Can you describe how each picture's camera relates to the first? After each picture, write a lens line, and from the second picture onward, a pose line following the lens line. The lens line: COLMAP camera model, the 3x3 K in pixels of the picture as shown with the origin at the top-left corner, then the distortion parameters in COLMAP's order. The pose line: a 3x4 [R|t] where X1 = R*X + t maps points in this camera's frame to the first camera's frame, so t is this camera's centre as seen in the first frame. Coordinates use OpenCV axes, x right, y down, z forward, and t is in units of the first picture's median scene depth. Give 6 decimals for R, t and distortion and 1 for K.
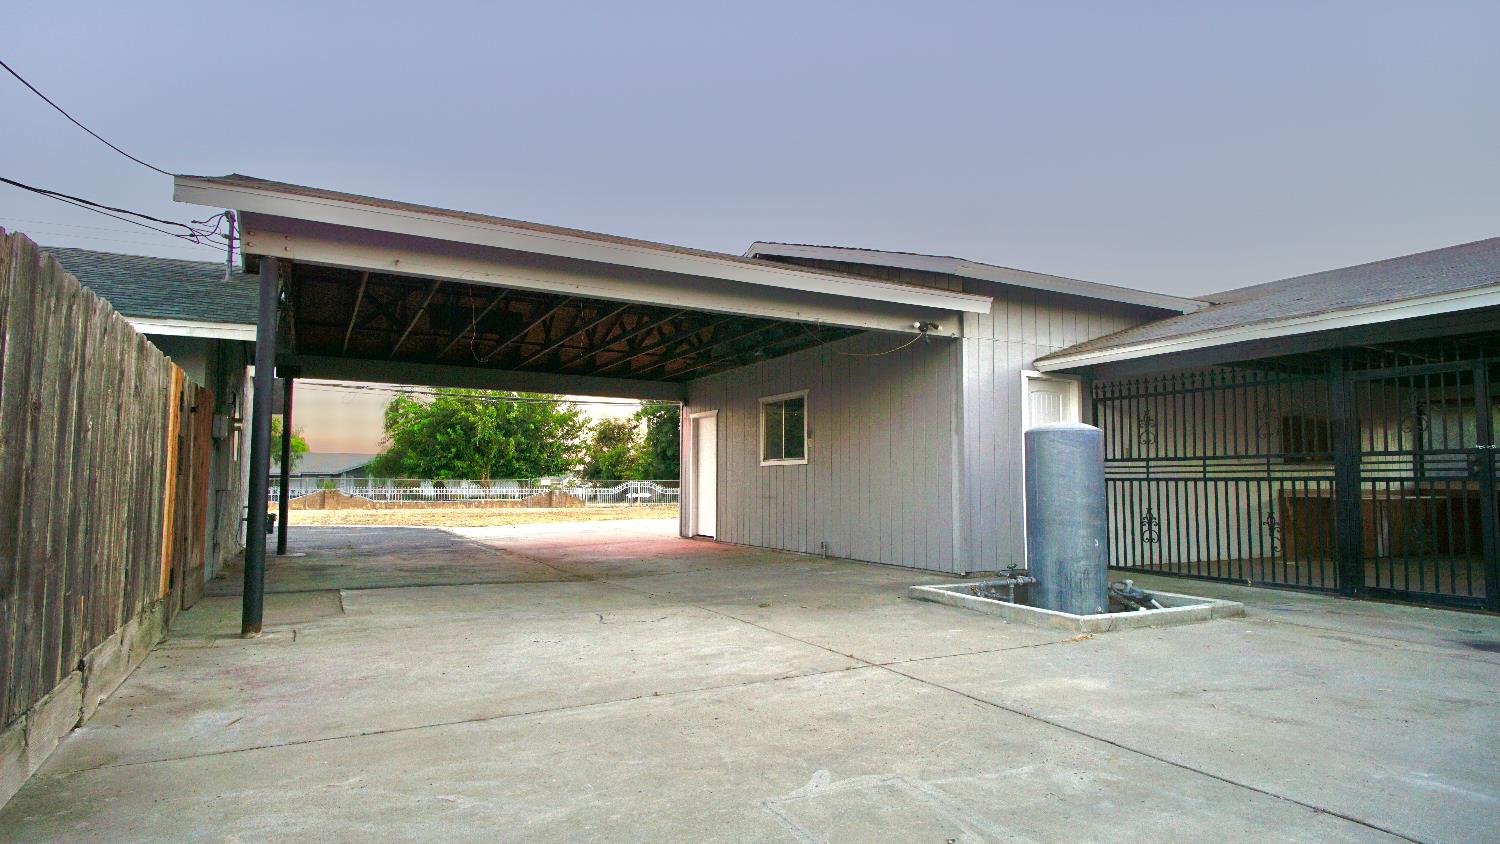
lens RADIAL K [[822.4, 0, 754.5], [0, 822.4, 429.5], [0, 0, 1]] dist [0.012249, -0.007815]
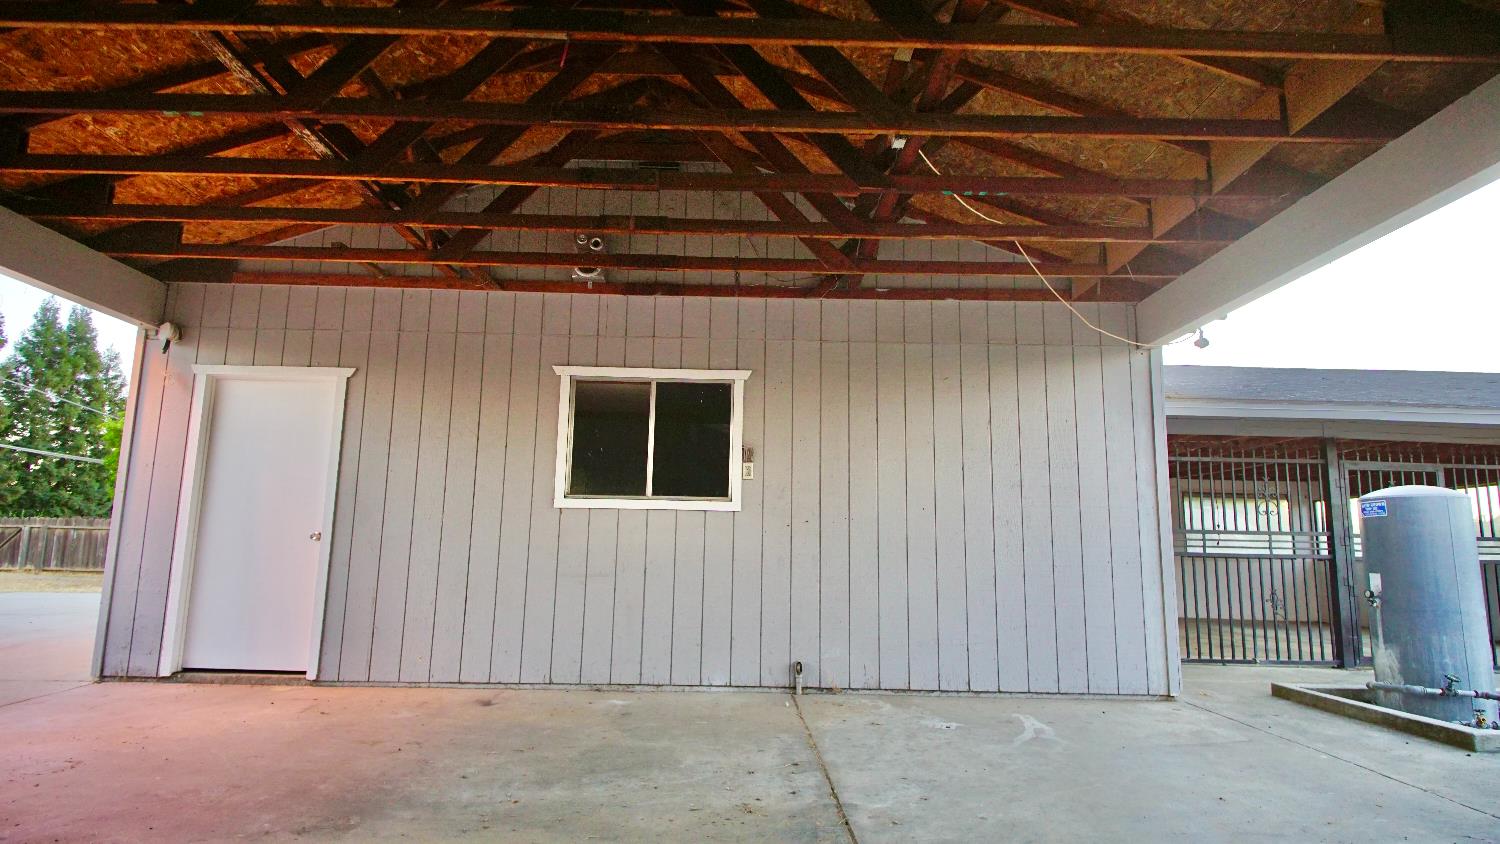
lens RADIAL K [[822.4, 0, 753.3], [0, 822.4, 419.8], [0, 0, 1]] dist [0.012249, -0.007815]
pose [[0.463810, 0.145785, 0.873858, -0.530675], [-0.079890, 0.989232, -0.122631, 0.063870], [-0.882325, -0.012935, 0.470462, 0.996431]]
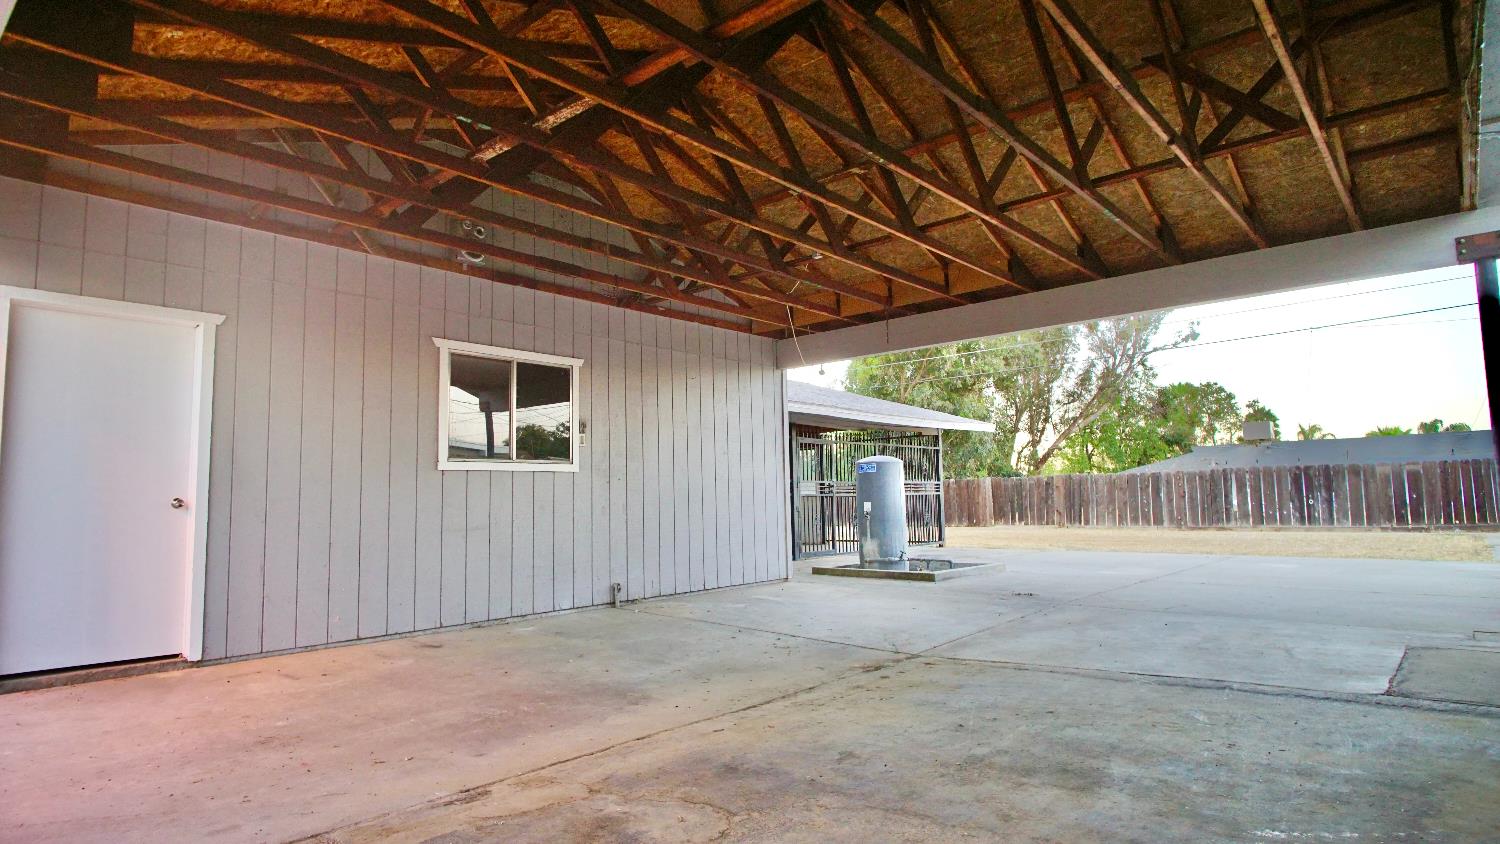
lens RADIAL K [[822.4, 0, 754.3], [0, 822.4, 425.0], [0, 0, 1]] dist [0.012249, -0.007815]
pose [[-0.356134, 0.089013, 0.930186, -0.805646], [-0.045870, 0.992587, -0.112547, 0.096826], [-0.933308, -0.082750, -0.349411, 1.469549]]
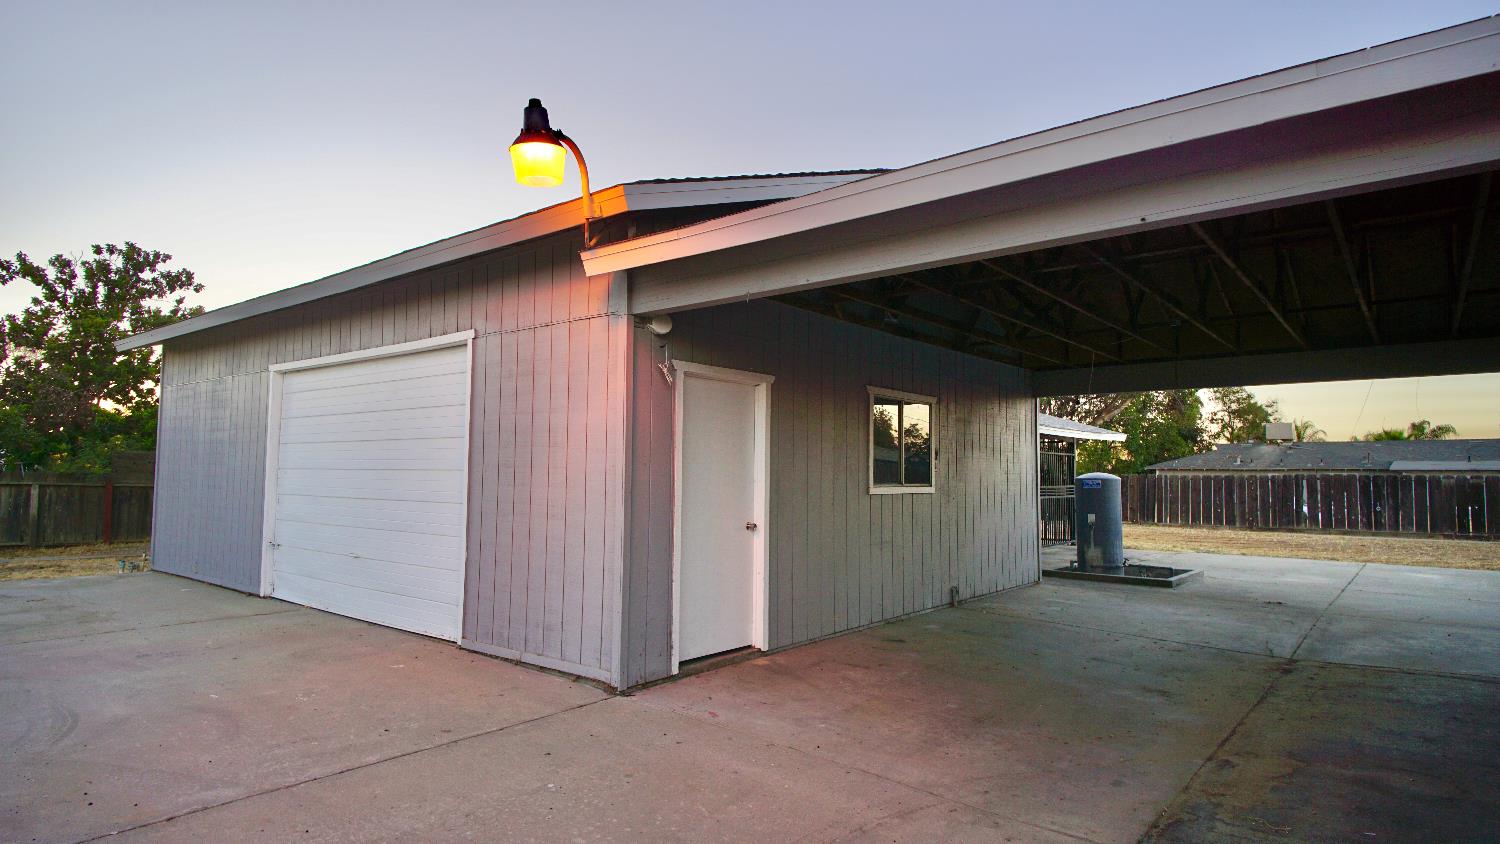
lens RADIAL K [[822.4, 0, 759.4], [0, 822.4, 421.2], [0, 0, 1]] dist [0.012249, -0.007815]
pose [[-0.382789, 0.056254, 0.922122, -0.793704], [-0.073101, 0.993170, -0.090934, 0.076982], [-0.920939, -0.102217, -0.376062, 1.937764]]
